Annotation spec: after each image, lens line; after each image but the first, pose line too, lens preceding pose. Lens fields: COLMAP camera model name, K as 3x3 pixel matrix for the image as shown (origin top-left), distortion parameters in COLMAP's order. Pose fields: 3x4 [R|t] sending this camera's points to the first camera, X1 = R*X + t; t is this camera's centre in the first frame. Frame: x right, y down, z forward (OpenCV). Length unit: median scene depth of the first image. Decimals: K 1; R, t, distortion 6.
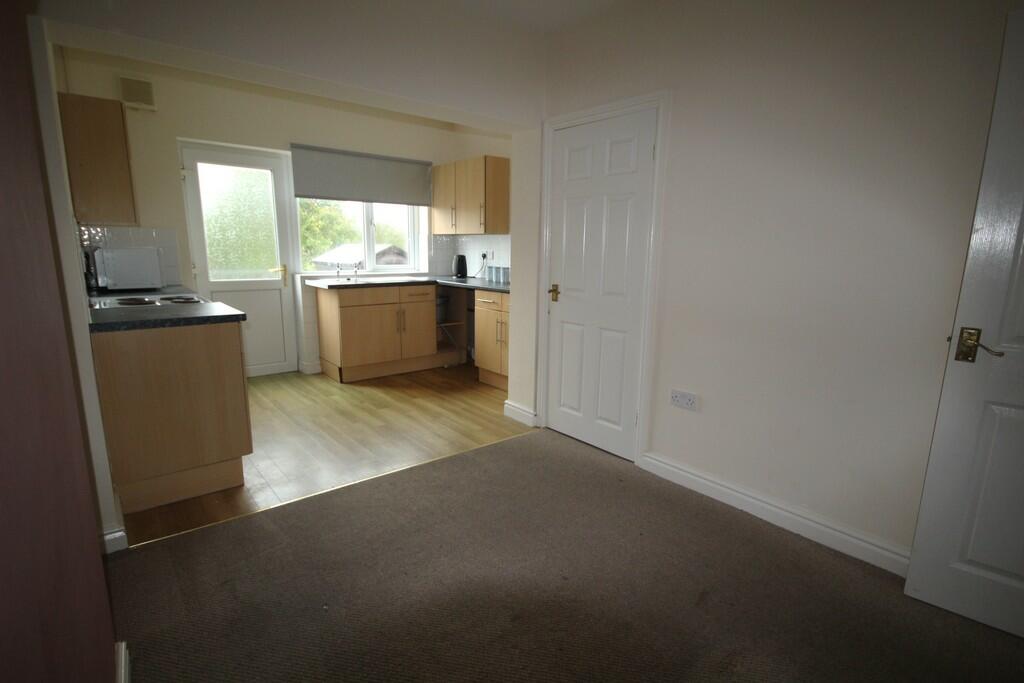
lens RADIAL K [[482.5, 0, 501.7], [0, 482.5, 338.7], [0, 0, 1]] dist [0.010359, 0.001765]
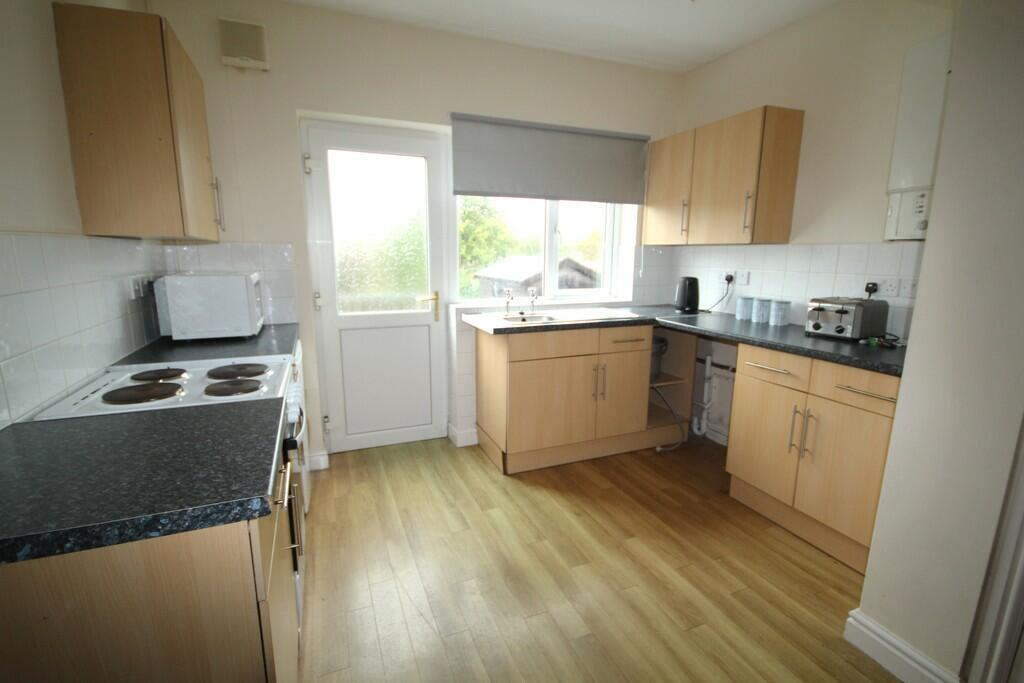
lens RADIAL K [[482.5, 0, 515.4], [0, 482.5, 343.3], [0, 0, 1]] dist [0.010359, 0.001765]
pose [[0.958049, 0.046488, -0.282809, -0.136856], [-0.048667, 0.998815, -0.000680, -0.082839], [0.282442, 0.014415, 0.959176, 0.360943]]
